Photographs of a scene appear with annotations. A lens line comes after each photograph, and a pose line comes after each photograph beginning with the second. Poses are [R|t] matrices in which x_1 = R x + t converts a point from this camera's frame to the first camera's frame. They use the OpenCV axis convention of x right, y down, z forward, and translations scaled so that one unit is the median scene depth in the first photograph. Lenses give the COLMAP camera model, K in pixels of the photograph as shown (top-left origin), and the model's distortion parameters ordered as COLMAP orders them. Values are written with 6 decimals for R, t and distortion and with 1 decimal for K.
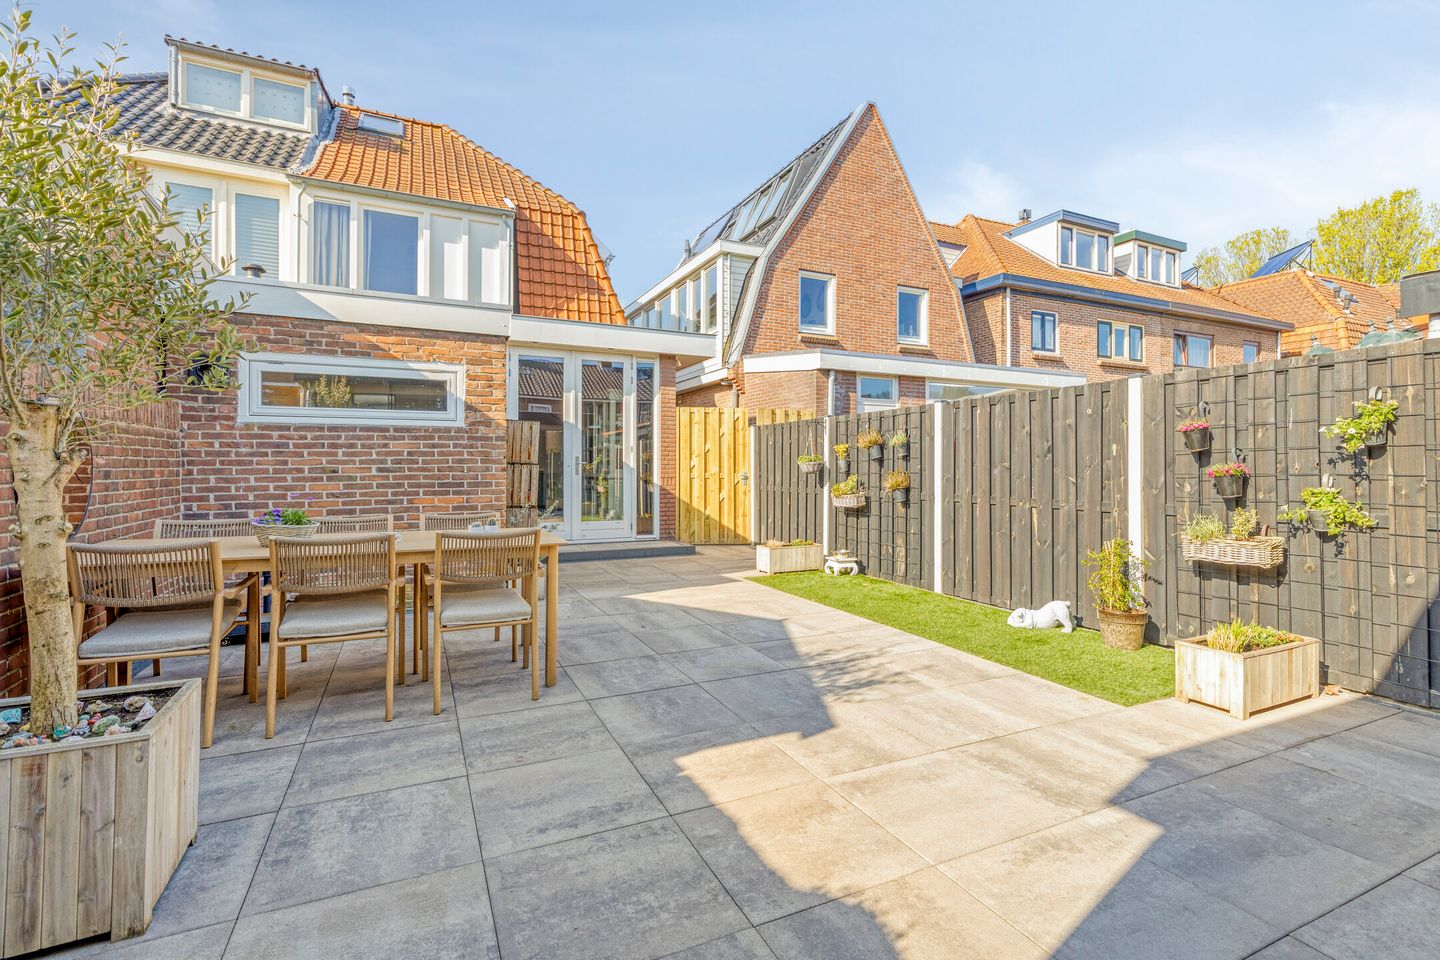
lens RADIAL K [[649.2, 0, 718.3], [0, 649.2, 465.5], [0, 0, 1]] dist [0.008366, -0.001677]
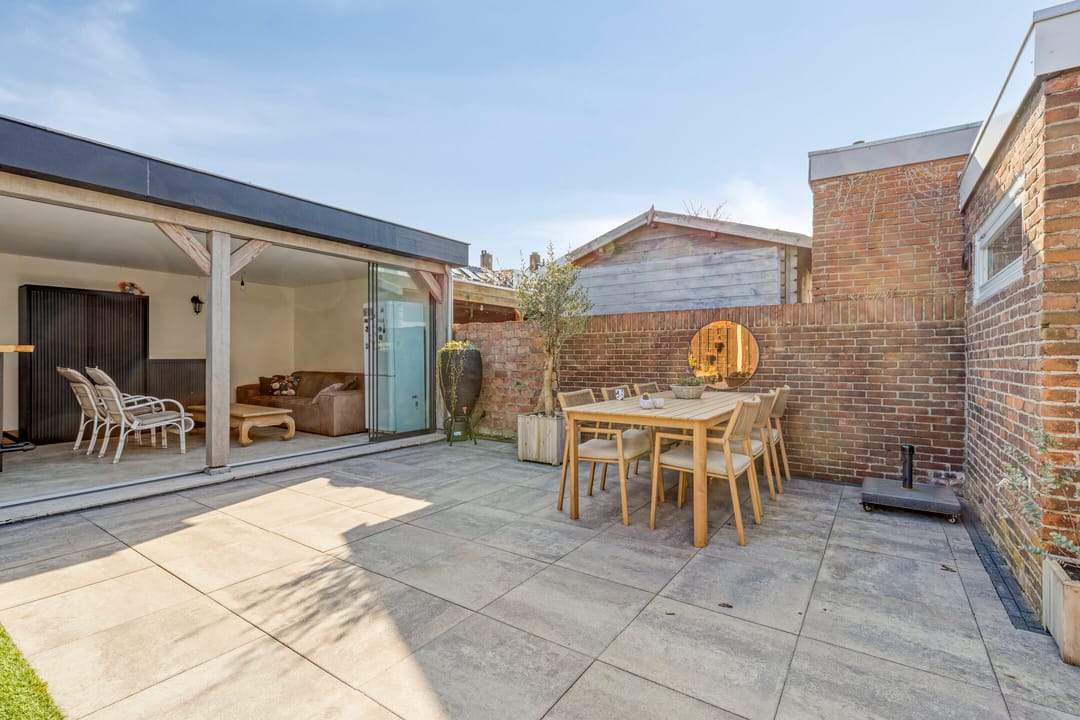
lens RADIAL K [[486.9, 0, 541.0], [0, 486.9, 358.1], [0, 0, 1]] dist [0.008366, -0.001677]
pose [[-0.861966, -0.000080, -0.506966, 0.141429], [0.000323, 1.000000, -0.000706, 0.008987], [0.506966, -0.000772, -0.861966, 0.875566]]
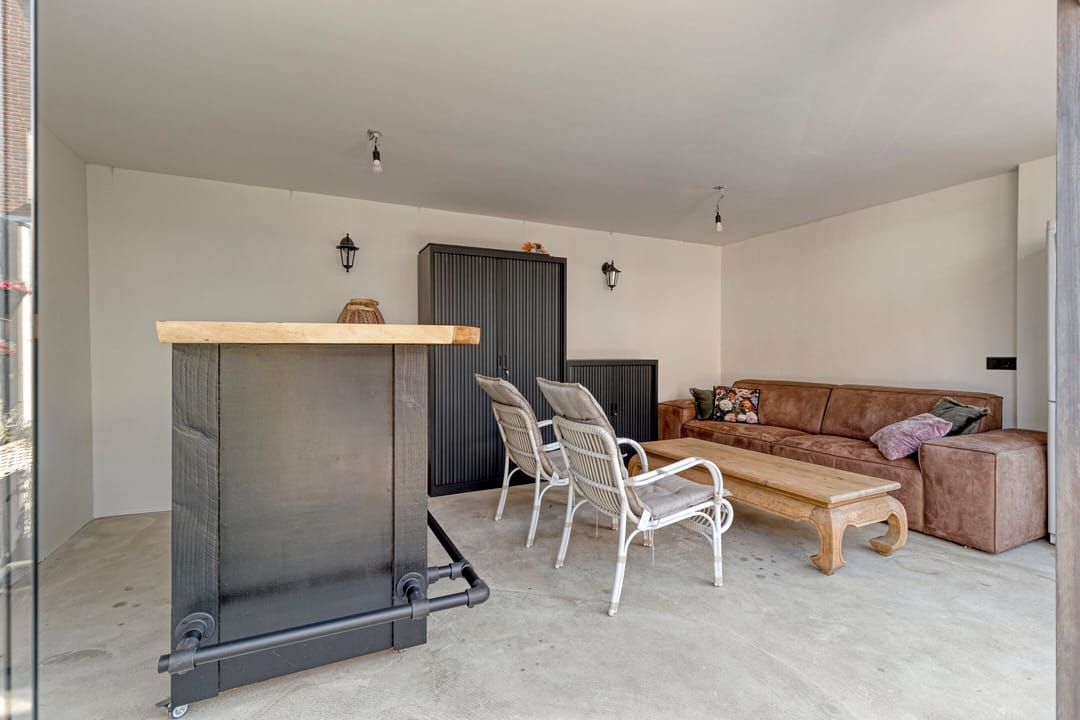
lens RADIAL K [[486.9, 0, 550.2], [0, 486.9, 351.0], [0, 0, 1]] dist [0.008366, -0.001677]
pose [[-0.999484, 0.001116, -0.032102, 0.358974], [0.001568, 0.999900, -0.014069, 0.007630], [0.032083, -0.014112, -0.999386, 0.246001]]
